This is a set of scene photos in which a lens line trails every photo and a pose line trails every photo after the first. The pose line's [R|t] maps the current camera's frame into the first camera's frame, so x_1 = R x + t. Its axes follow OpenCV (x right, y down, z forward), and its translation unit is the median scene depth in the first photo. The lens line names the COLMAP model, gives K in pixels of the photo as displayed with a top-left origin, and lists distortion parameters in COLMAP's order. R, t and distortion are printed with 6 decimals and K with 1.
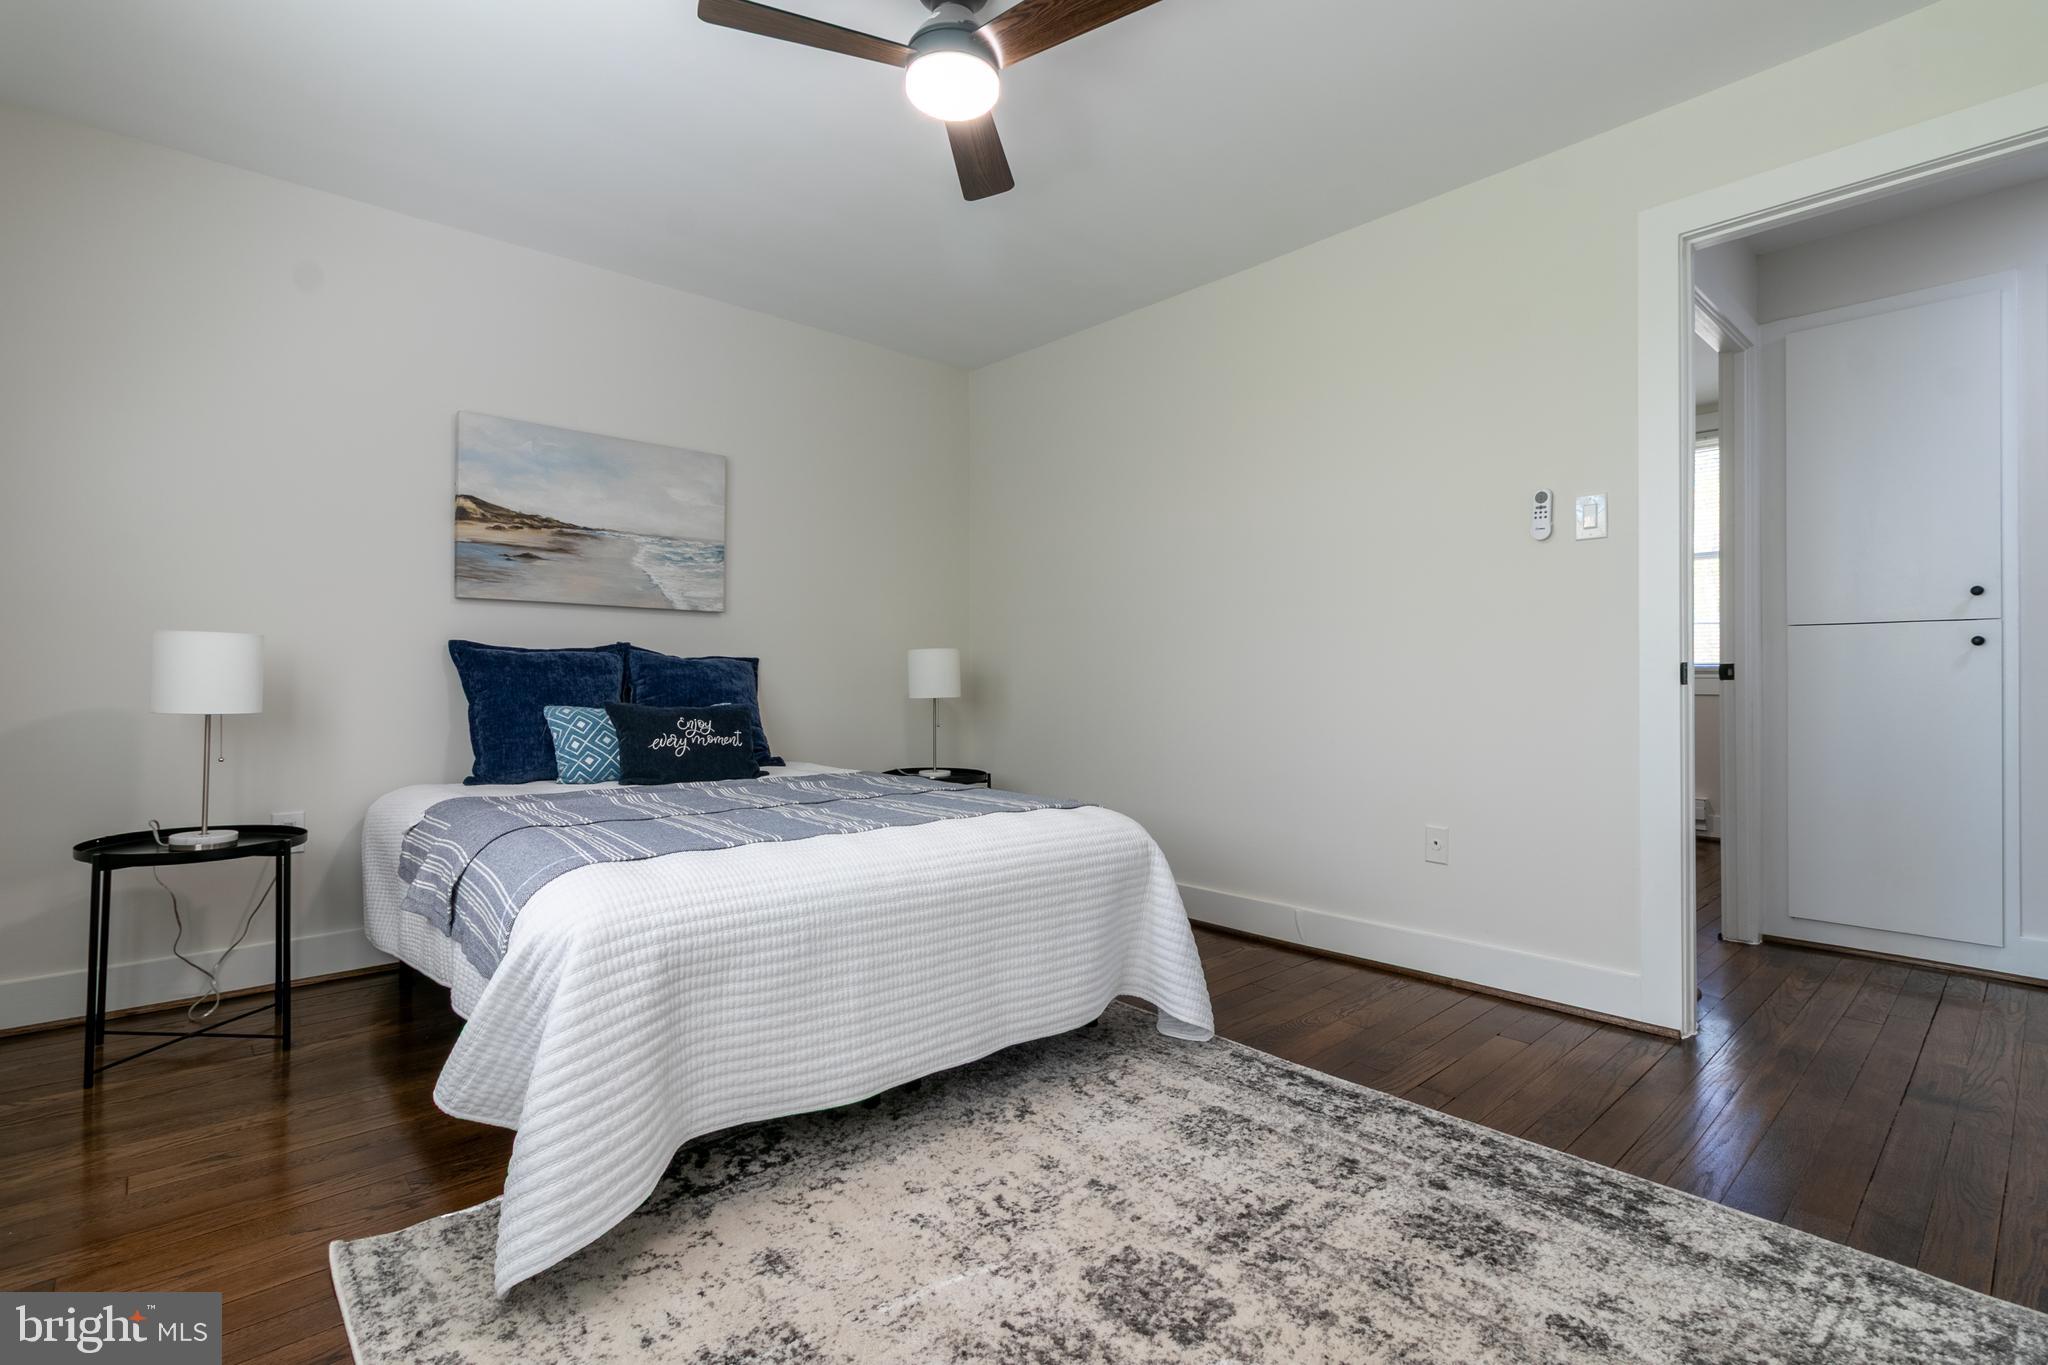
lens RADIAL K [[959.0, 0, 1010.1], [0, 959.0, 674.4], [0, 0, 1]] dist [0.002139, 0.001750]
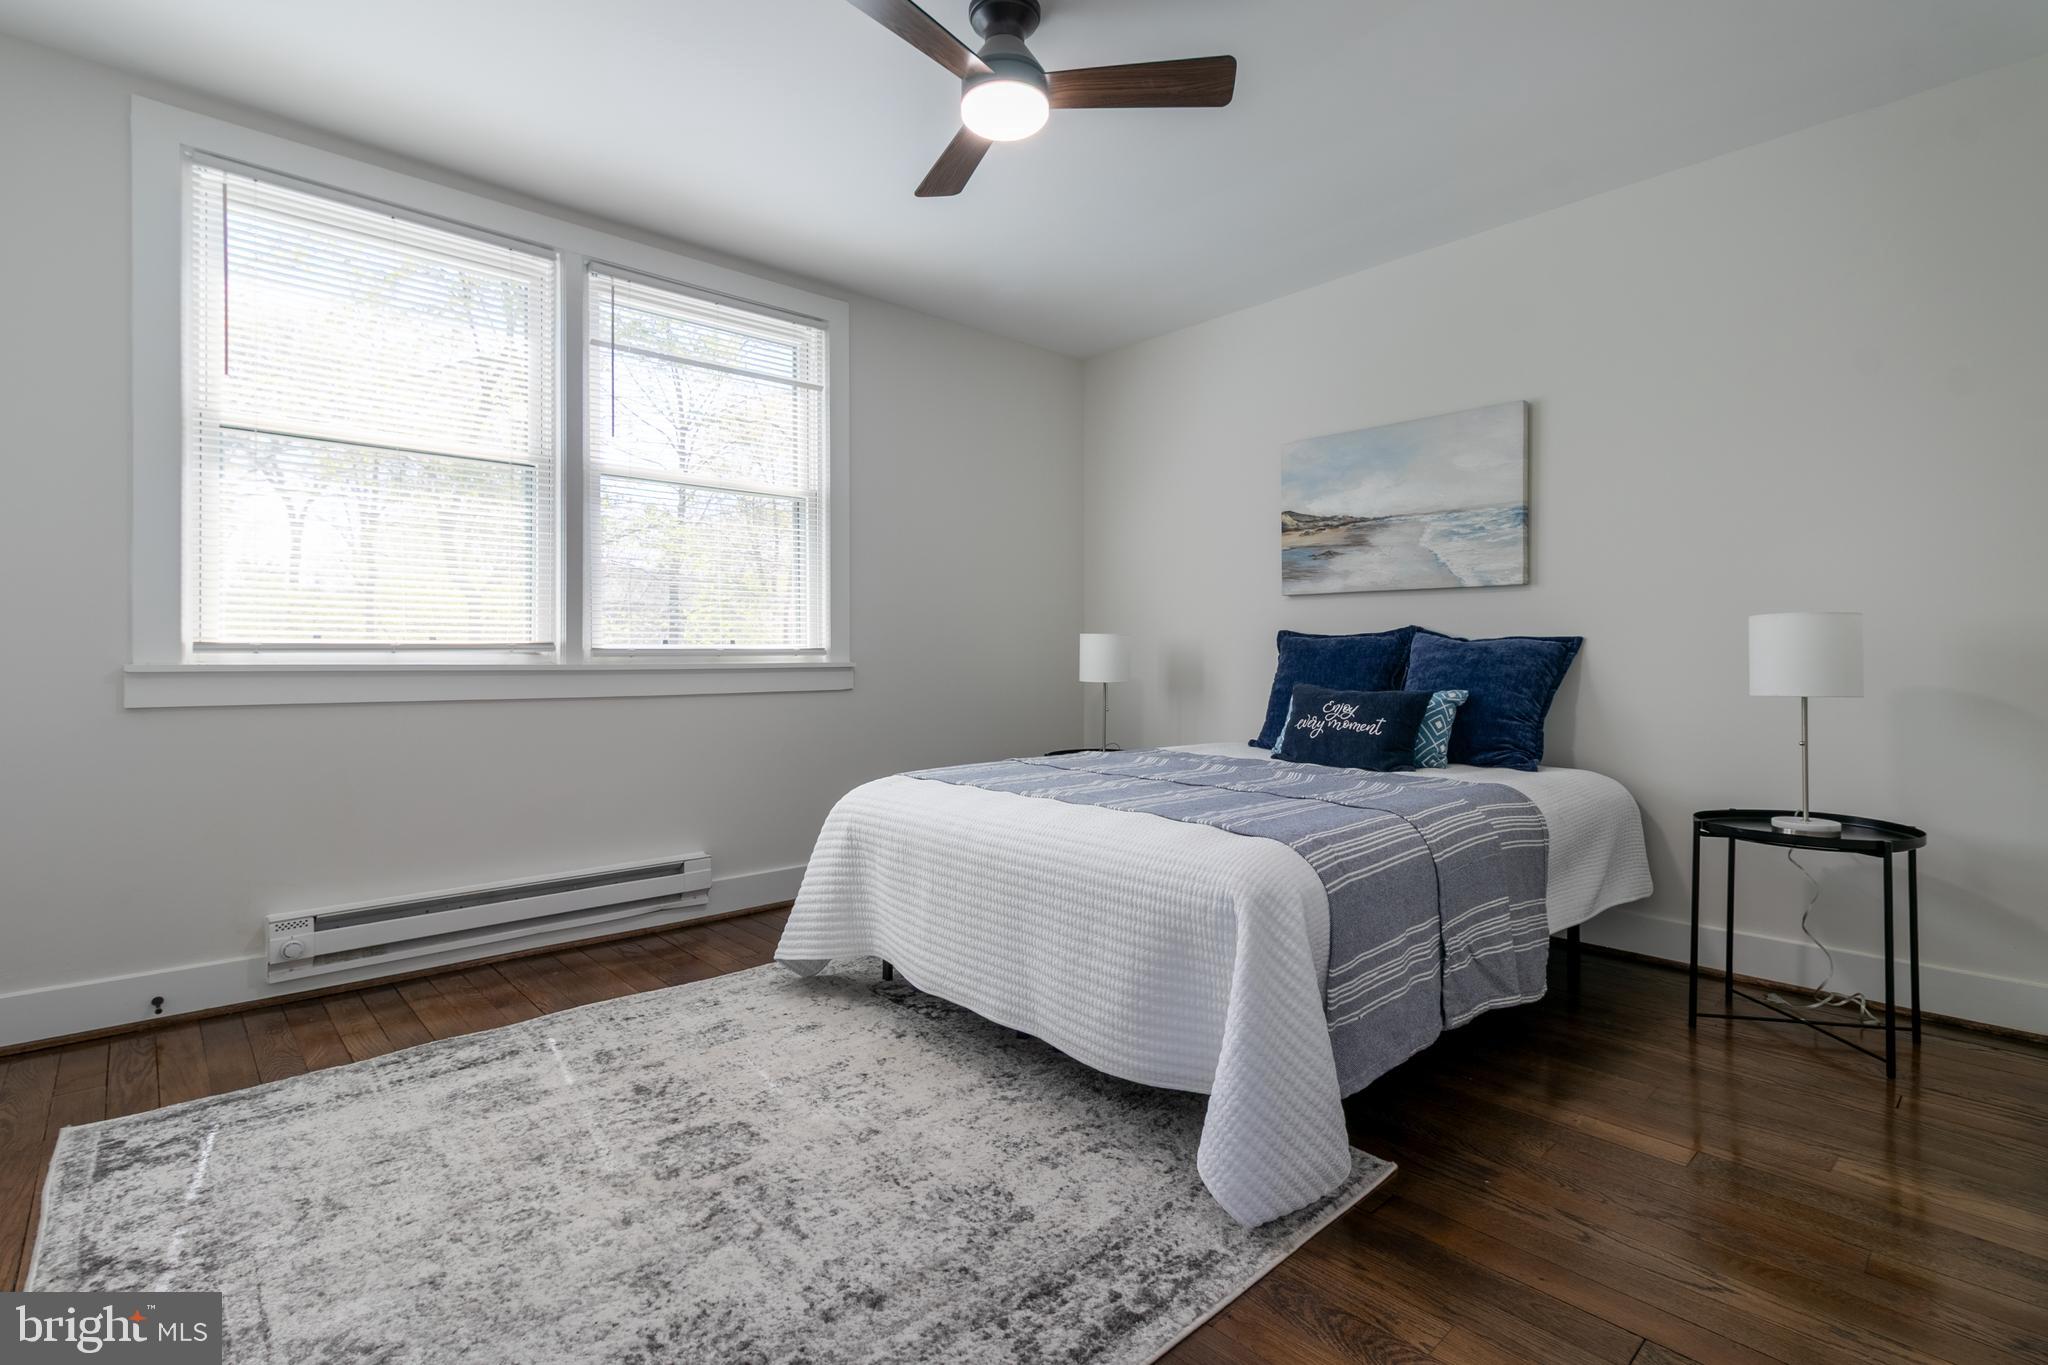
lens RADIAL K [[959.0, 0, 1010.4], [0, 959.0, 668.3], [0, 0, 1]] dist [0.002139, 0.001750]
pose [[-0.001465, 0.006970, -0.999975, 0.658681], [-0.000531, 0.999976, 0.006971, 0.003953], [0.999999, 0.000541, -0.001461, 0.660126]]
